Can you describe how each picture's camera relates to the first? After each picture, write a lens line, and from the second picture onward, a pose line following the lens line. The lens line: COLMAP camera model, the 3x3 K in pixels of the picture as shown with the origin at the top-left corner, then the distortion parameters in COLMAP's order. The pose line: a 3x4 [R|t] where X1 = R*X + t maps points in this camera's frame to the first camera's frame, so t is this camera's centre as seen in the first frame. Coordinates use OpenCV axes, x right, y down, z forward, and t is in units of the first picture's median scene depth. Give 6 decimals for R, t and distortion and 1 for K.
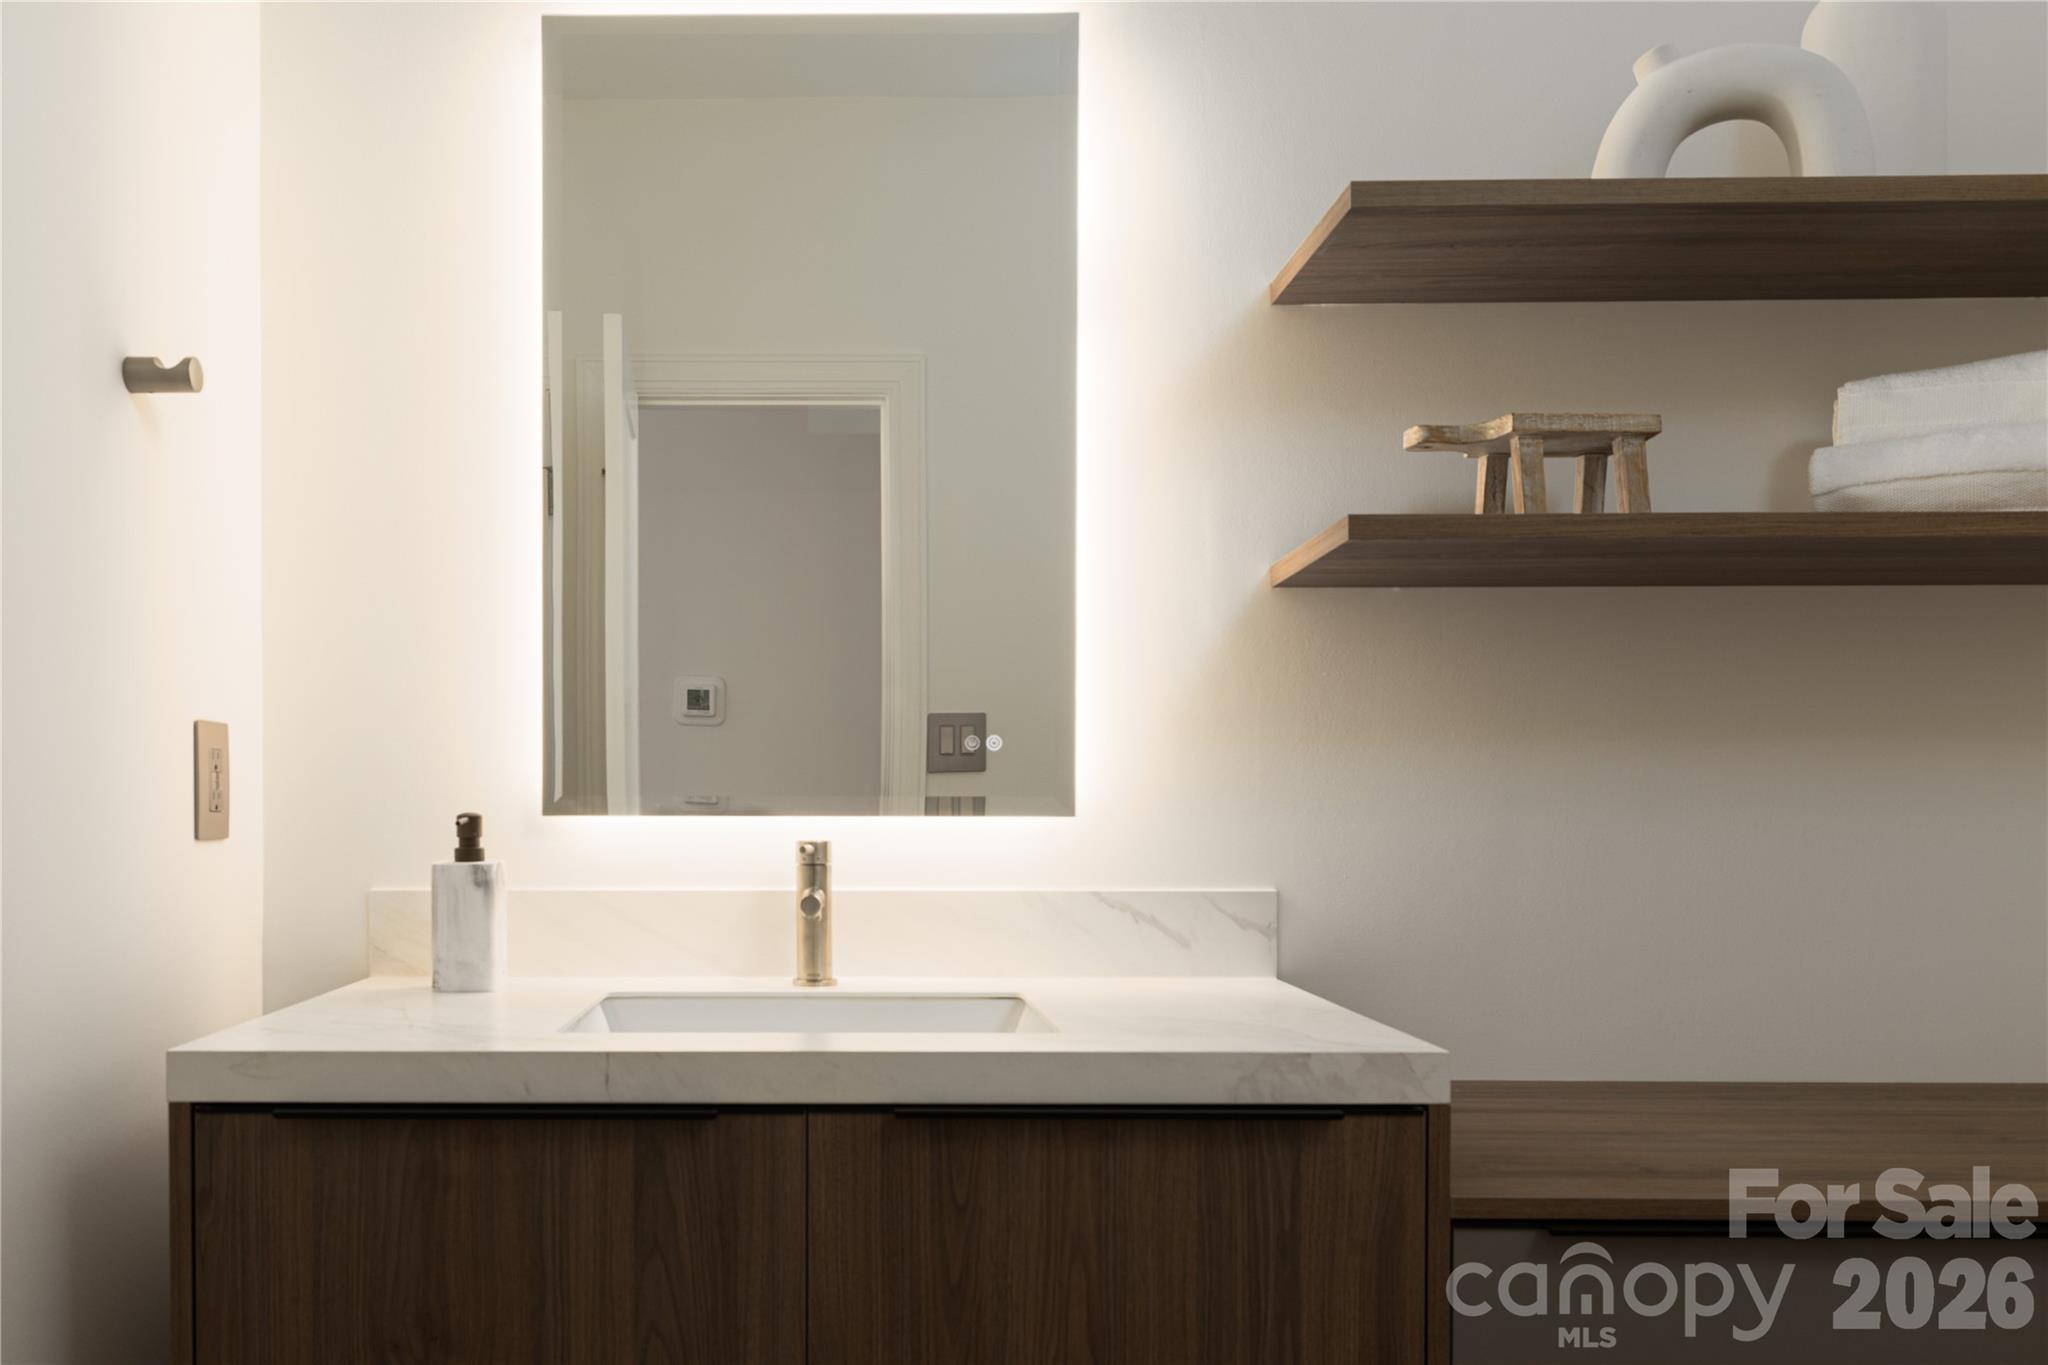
lens RADIAL K [[1574.8, 0, 1028.0], [0, 1574.8, 688.4], [0, 0, 1]] dist [-0.001616, 0.004069]
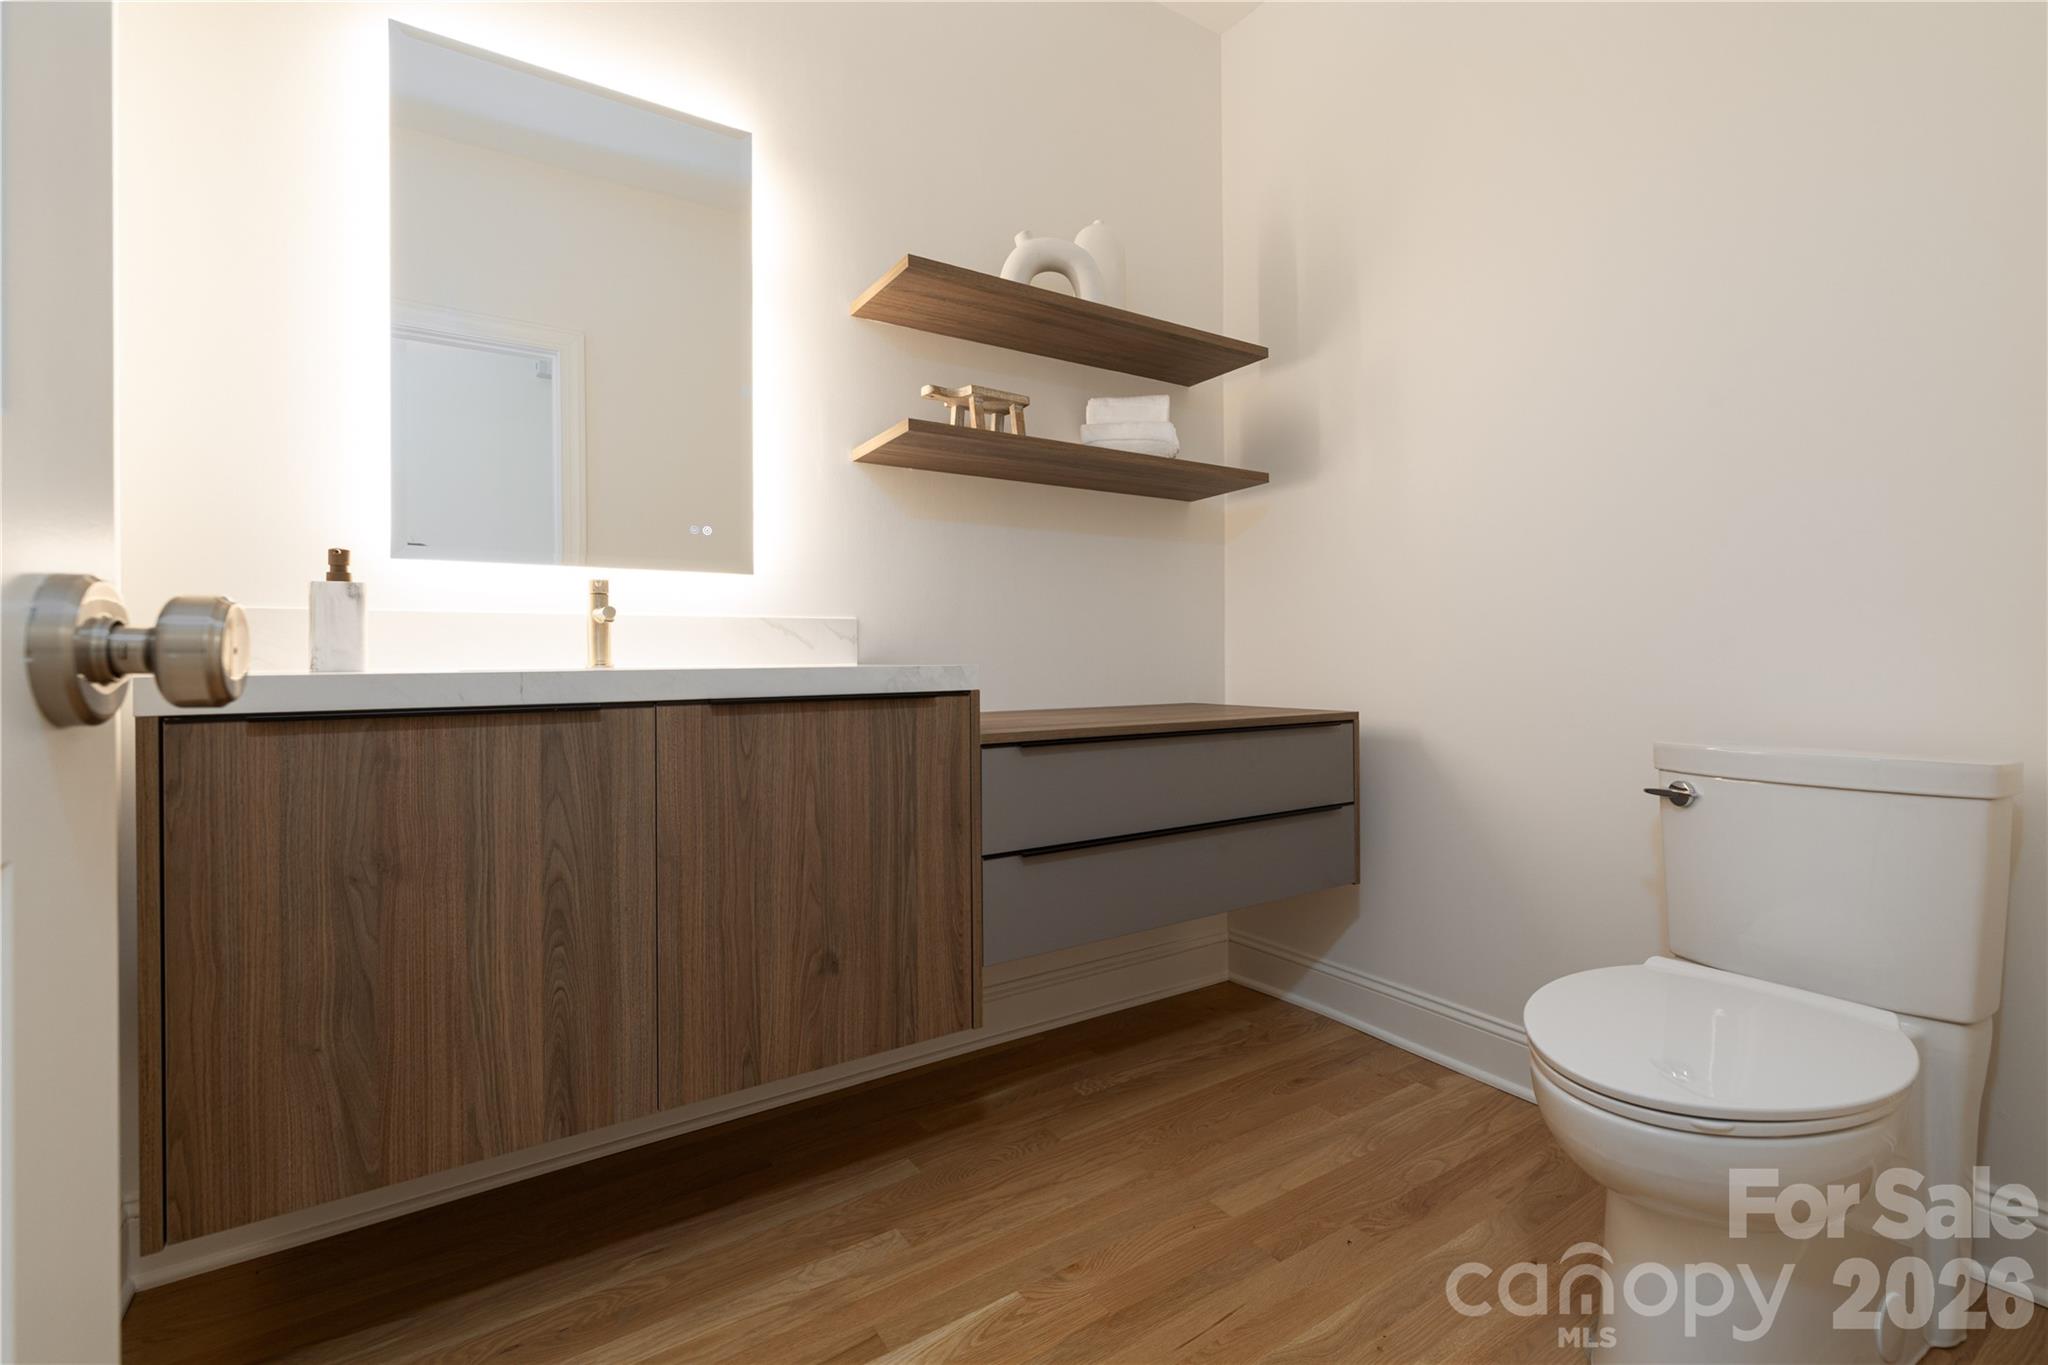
lens RADIAL K [[900.4, 0, 1021.1], [0, 900.4, 665.4], [0, 0, 1]] dist [-0.005335, 0.000534]
pose [[0.822621, -0.007164, 0.568545, -0.337943], [0.015980, 0.999817, -0.010524, 0.222735], [-0.568365, 0.017742, 0.822585, -0.022080]]
